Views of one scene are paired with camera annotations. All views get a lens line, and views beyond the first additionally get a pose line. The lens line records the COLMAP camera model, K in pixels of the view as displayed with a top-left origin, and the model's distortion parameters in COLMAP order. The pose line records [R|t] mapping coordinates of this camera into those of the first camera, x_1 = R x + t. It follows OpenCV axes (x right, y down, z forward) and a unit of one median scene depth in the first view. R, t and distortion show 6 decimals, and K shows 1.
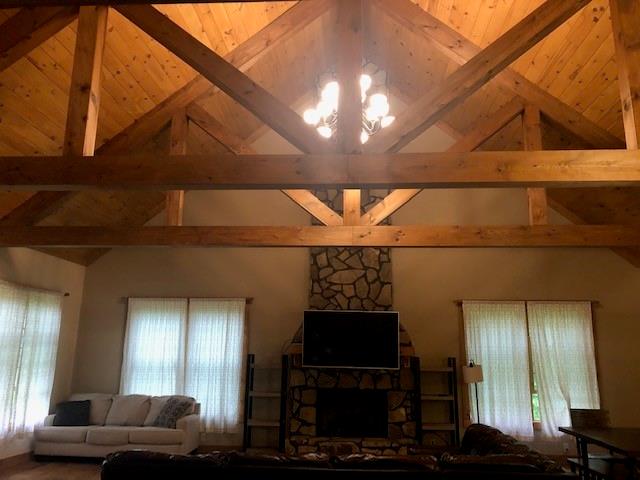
lens RADIAL K [[522.8, 0, 323.0], [0, 522.8, 234.9], [0, 0, 1]] dist [0.021731, -0.019626]
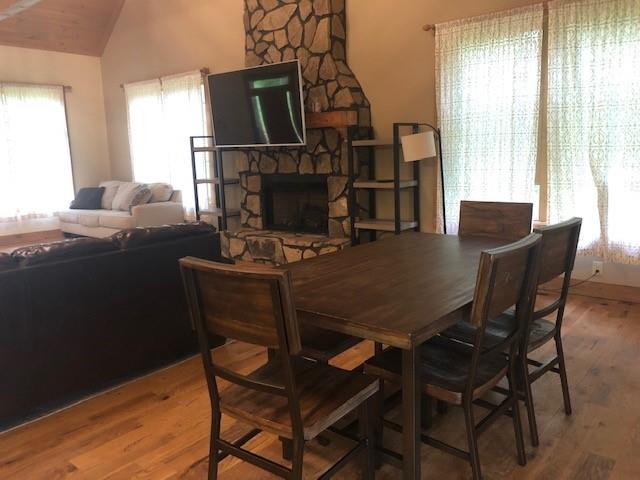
lens RADIAL K [[522.8, 0, 323.0], [0, 522.8, 234.9], [0, 0, 1]] dist [0.021731, -0.019626]
pose [[0.806995, 0.055078, -0.587984, 0.529101], [0.168522, 0.932765, 0.318668, 0.138516], [0.566003, -0.356251, 0.743455, 0.417549]]
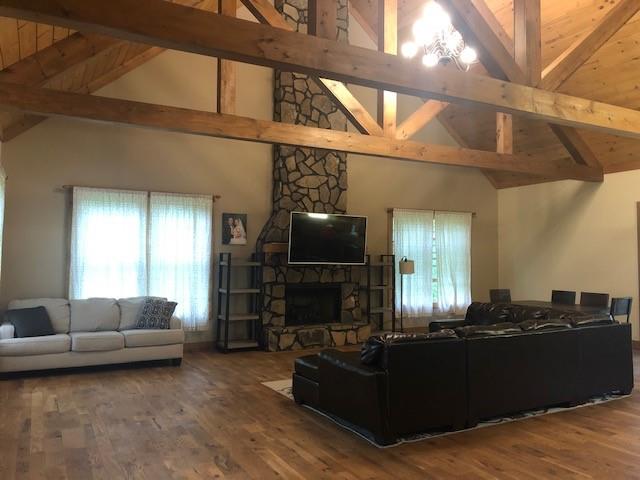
lens RADIAL K [[515.8, 0, 321.2], [0, 515.8, 235.8], [0, 0, 1]] dist [0.277946, -0.701614]
pose [[0.850792, 0.014896, 0.525292, -0.499821], [-0.114886, 0.980690, 0.158267, 0.019485], [-0.512791, -0.195001, 0.836074, 0.087342]]
